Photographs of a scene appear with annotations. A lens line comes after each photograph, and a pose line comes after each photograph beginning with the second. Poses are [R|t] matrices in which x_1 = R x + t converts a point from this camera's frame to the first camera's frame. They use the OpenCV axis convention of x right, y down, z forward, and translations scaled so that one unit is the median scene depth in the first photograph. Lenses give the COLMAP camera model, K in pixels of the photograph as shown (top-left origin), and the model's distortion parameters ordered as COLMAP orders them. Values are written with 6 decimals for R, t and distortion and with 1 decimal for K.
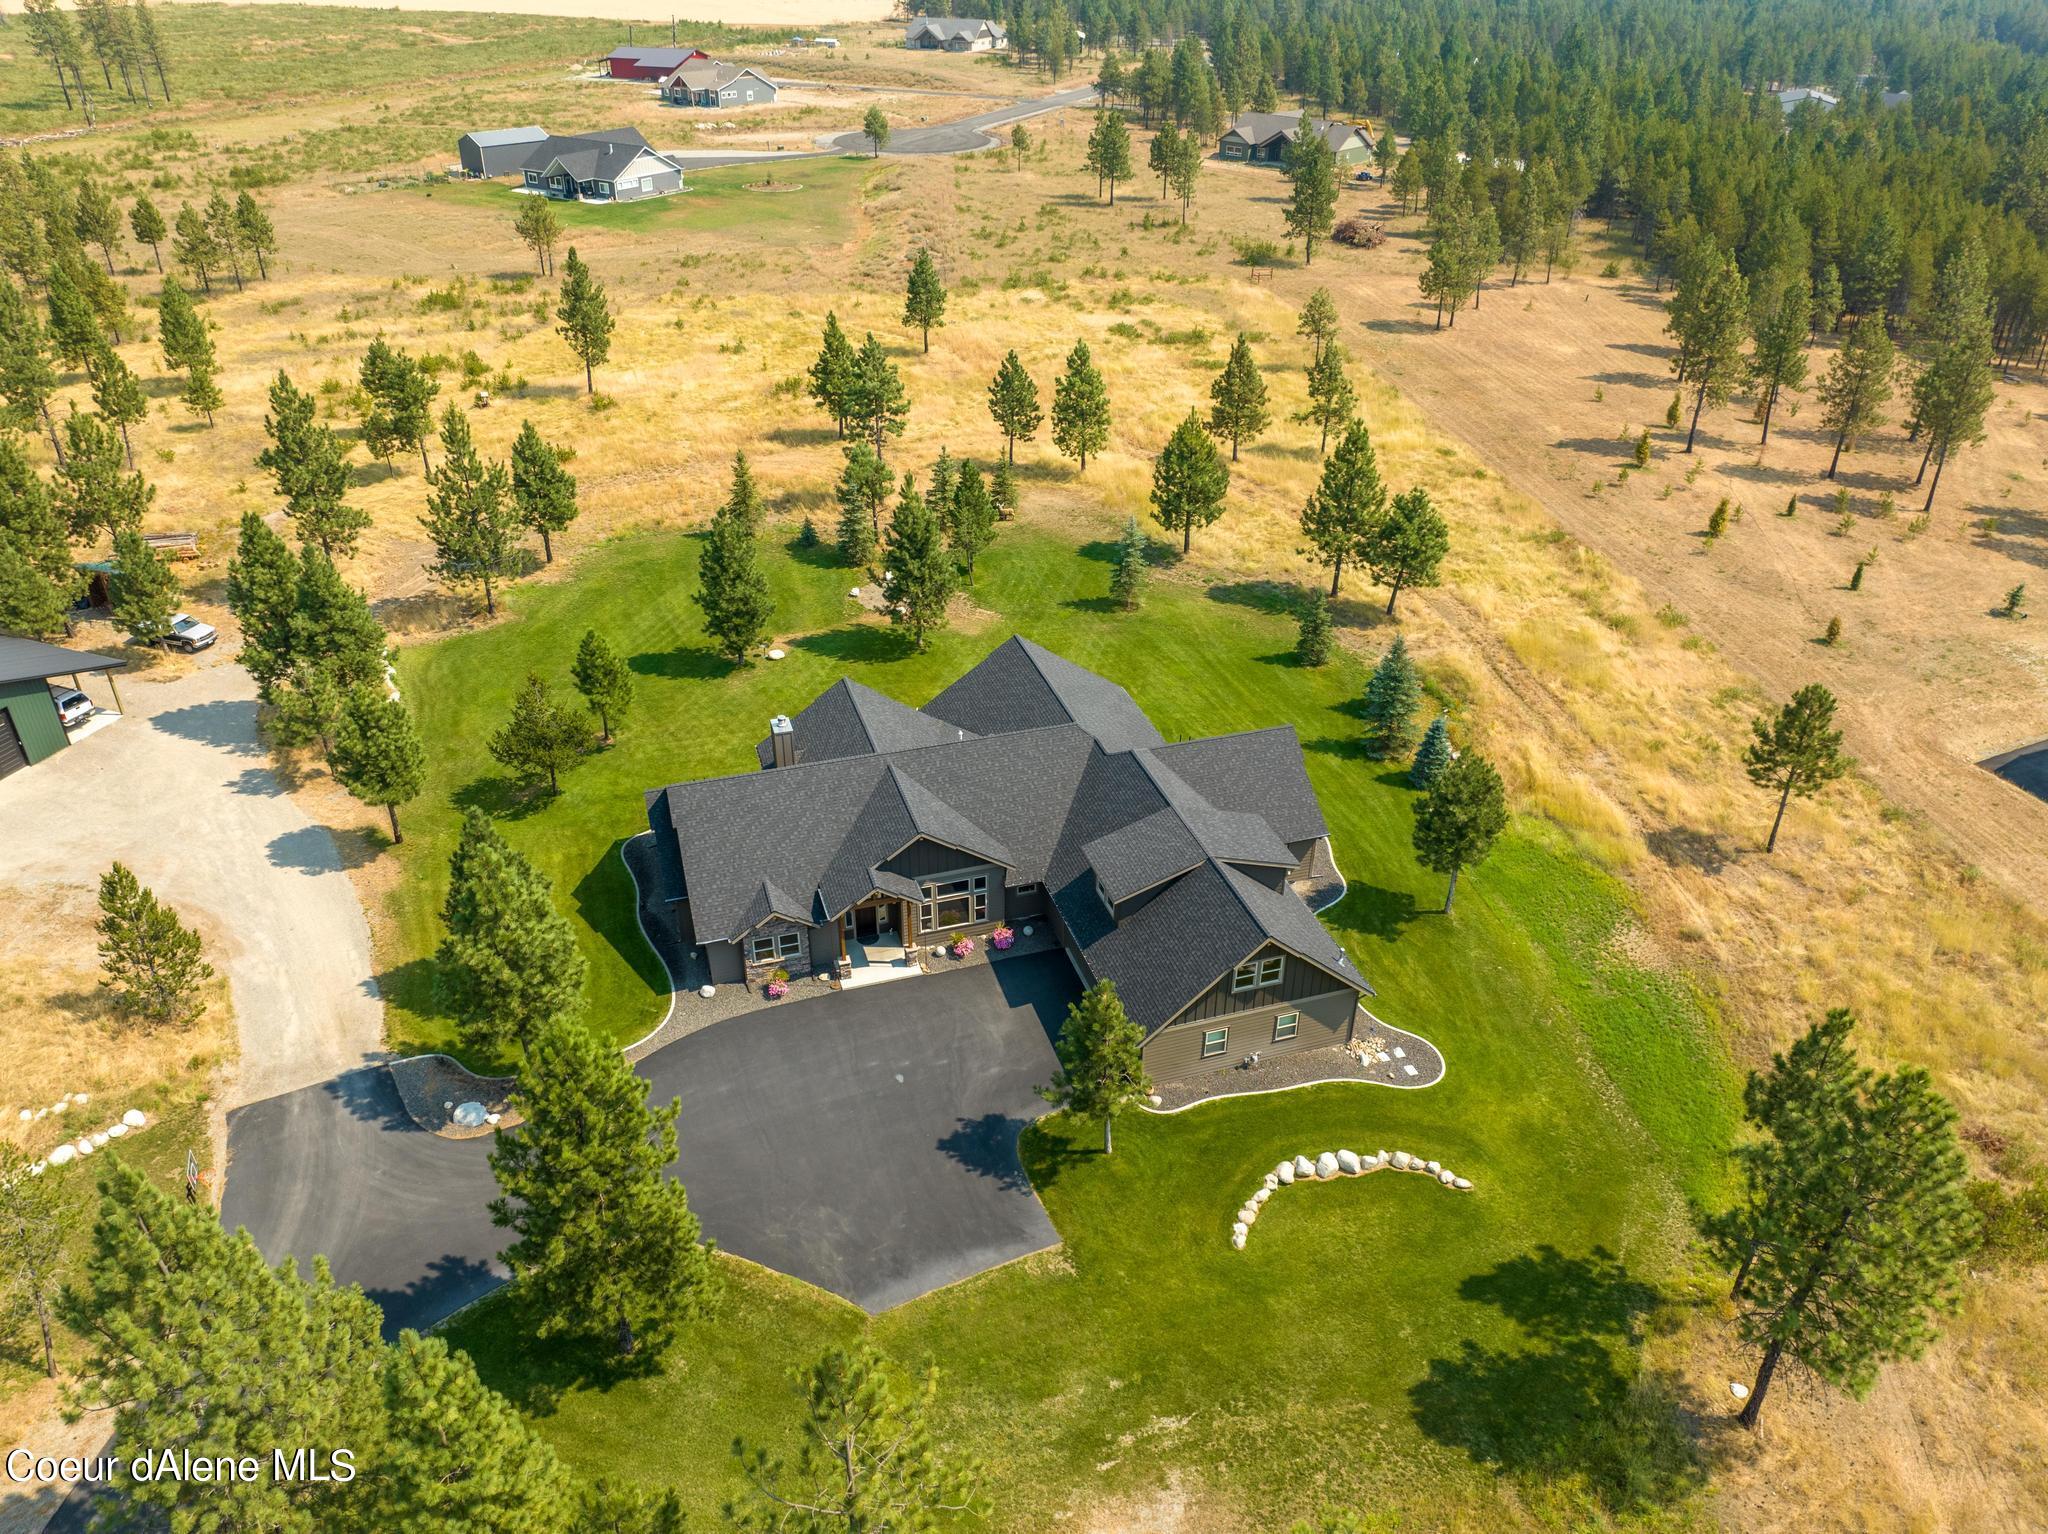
lens RADIAL K [[1440.8, 0, 1033.0], [0, 1440.8, 769.7], [0, 0, 1]] dist [-0.046303, 0.009800]
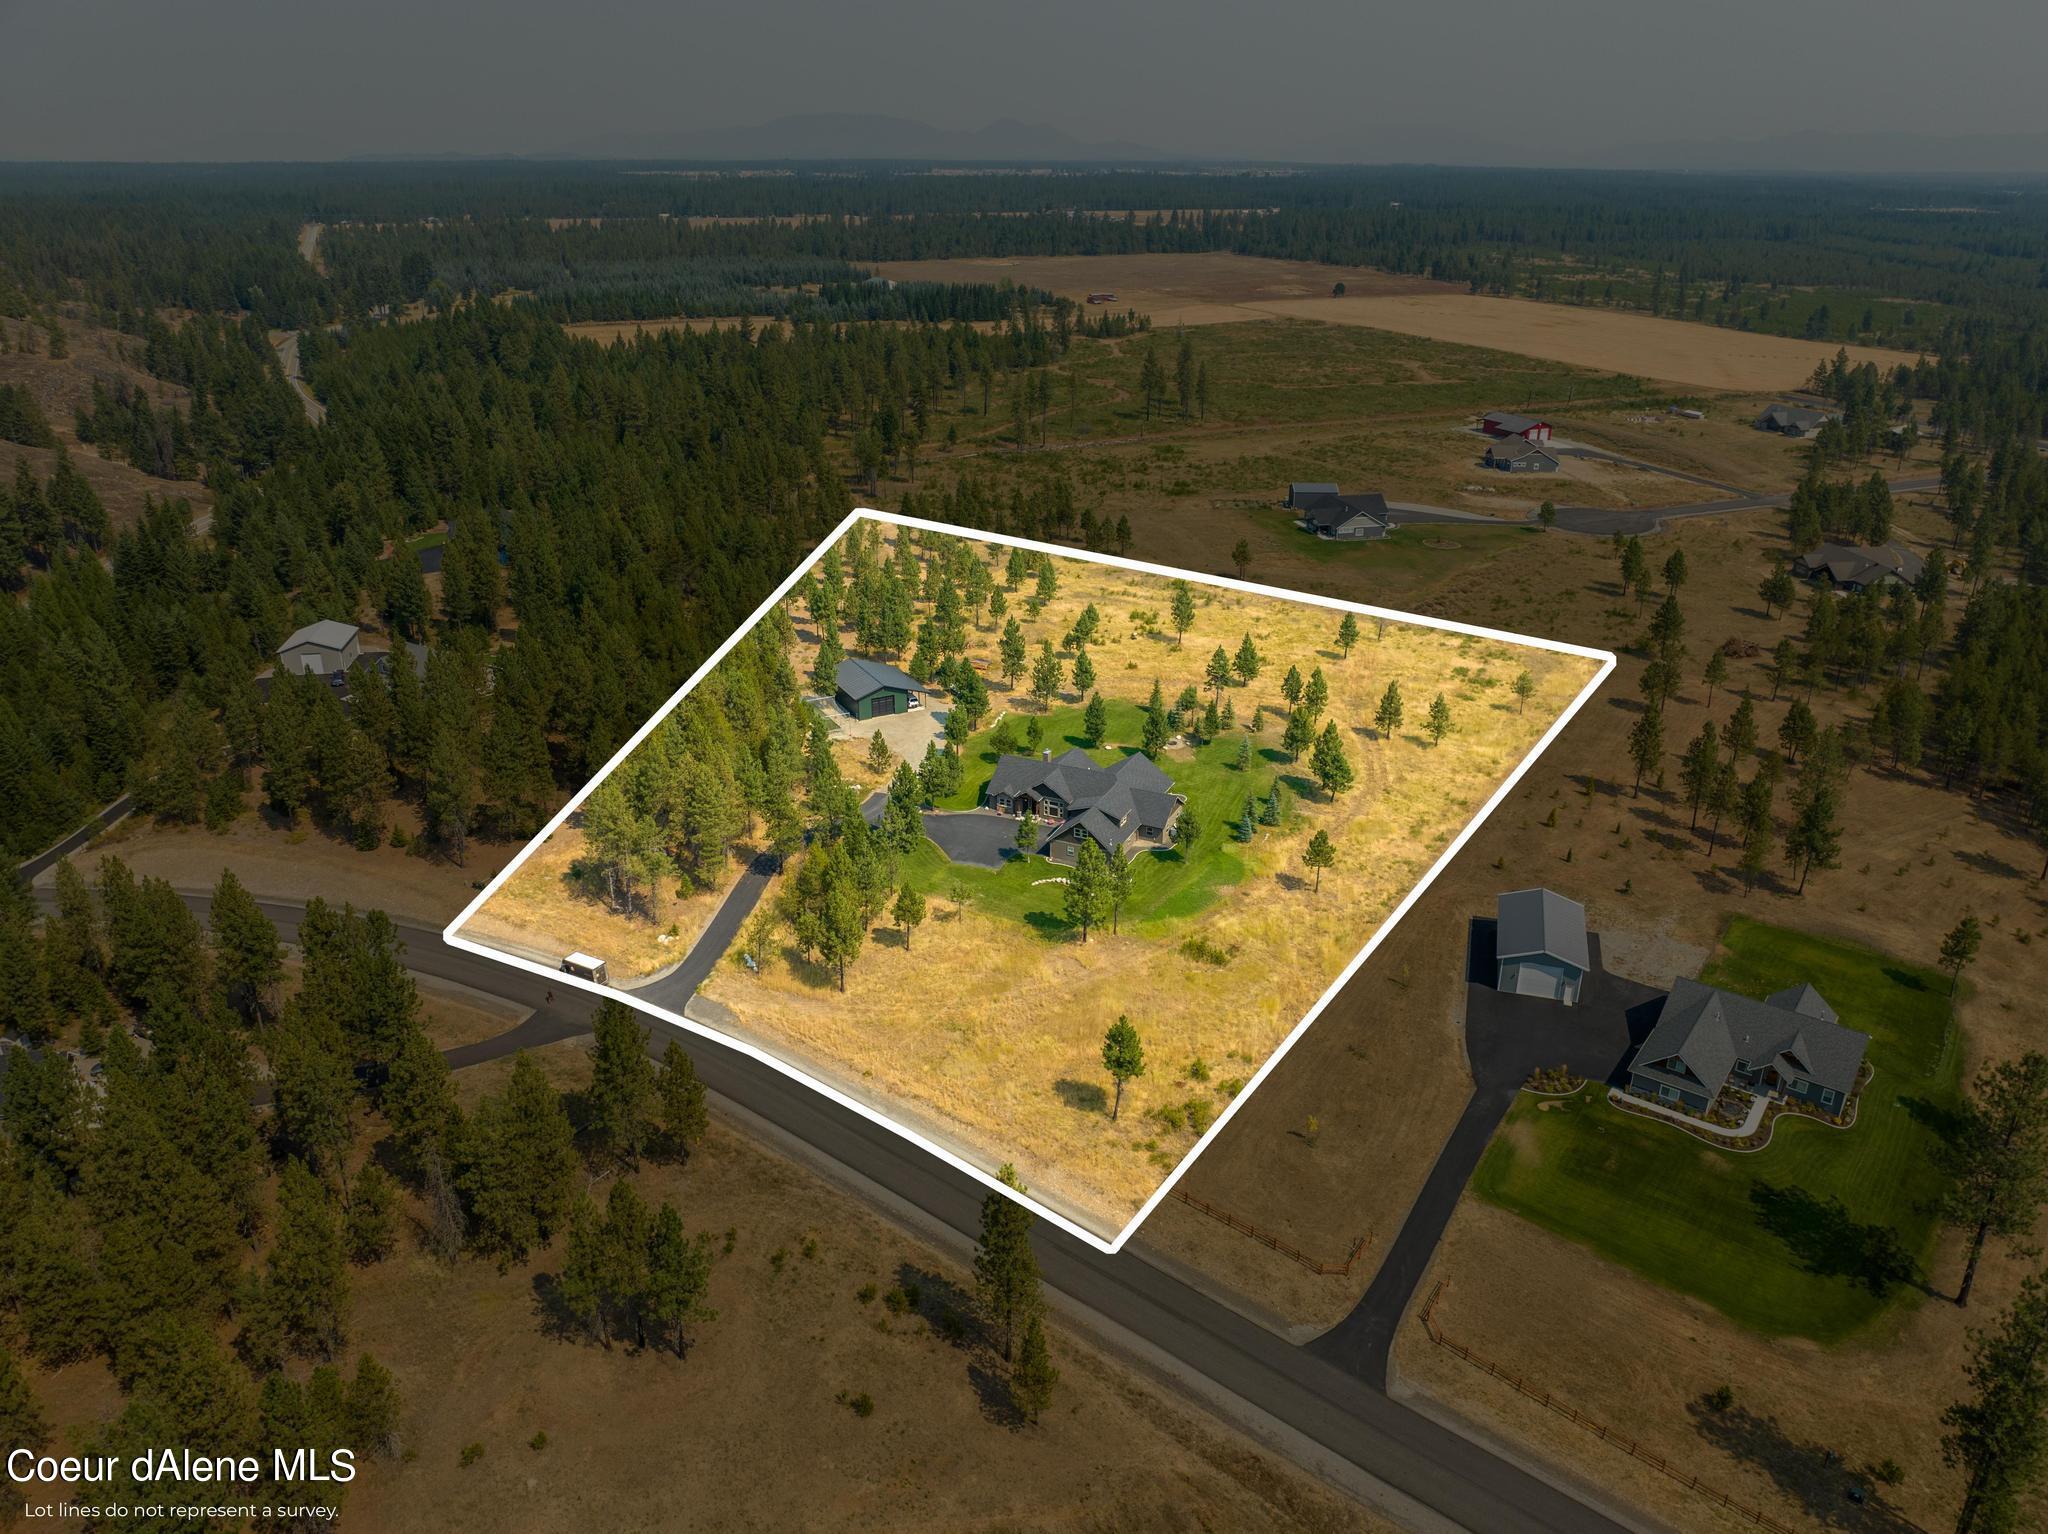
lens RADIAL K [[1440.8, 0, 1033.0], [0, 1440.8, 769.7], [0, 0, 1]] dist [-0.046303, 0.009800]
pose [[0.738708, 0.258954, -0.622297, 1.357332], [-0.348047, 0.937191, -0.023166, 0.069086], [0.577212, 0.233701, 0.782439, -1.161653]]
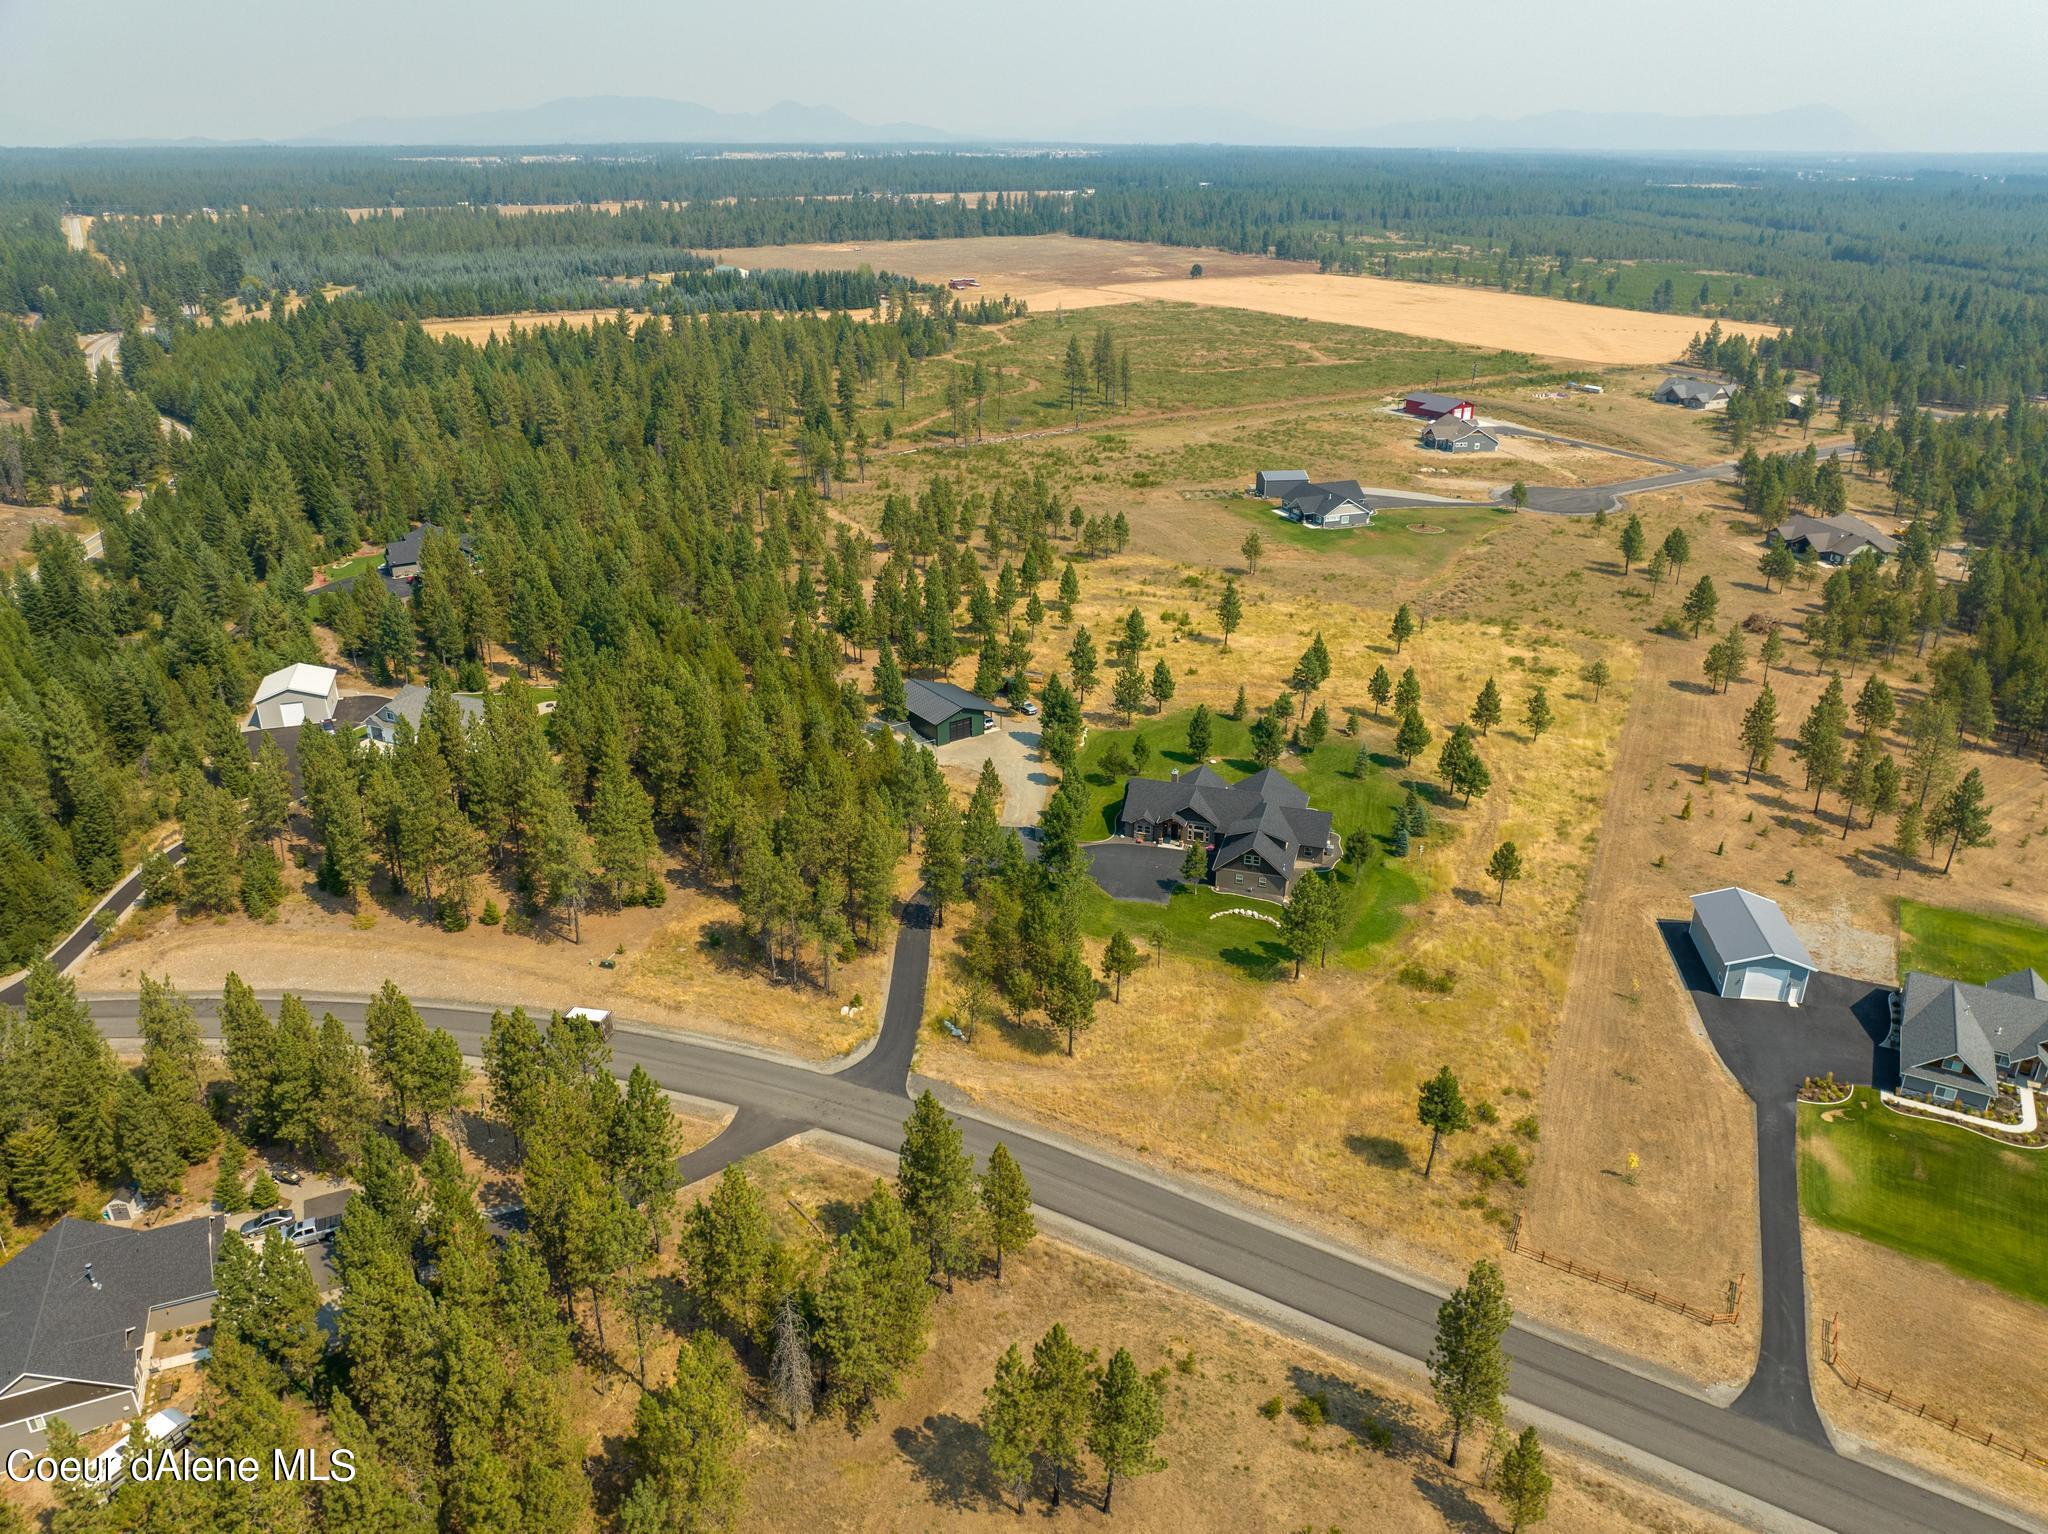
lens RADIAL K [[1440.8, 0, 1033.0], [0, 1440.8, 769.7], [0, 0, 1]] dist [-0.046303, 0.009800]
pose [[0.825549, 0.220533, -0.519456, 0.866866], [-0.289040, 0.955817, -0.053570, 0.160343], [0.484691, 0.194369, 0.852816, -1.323796]]
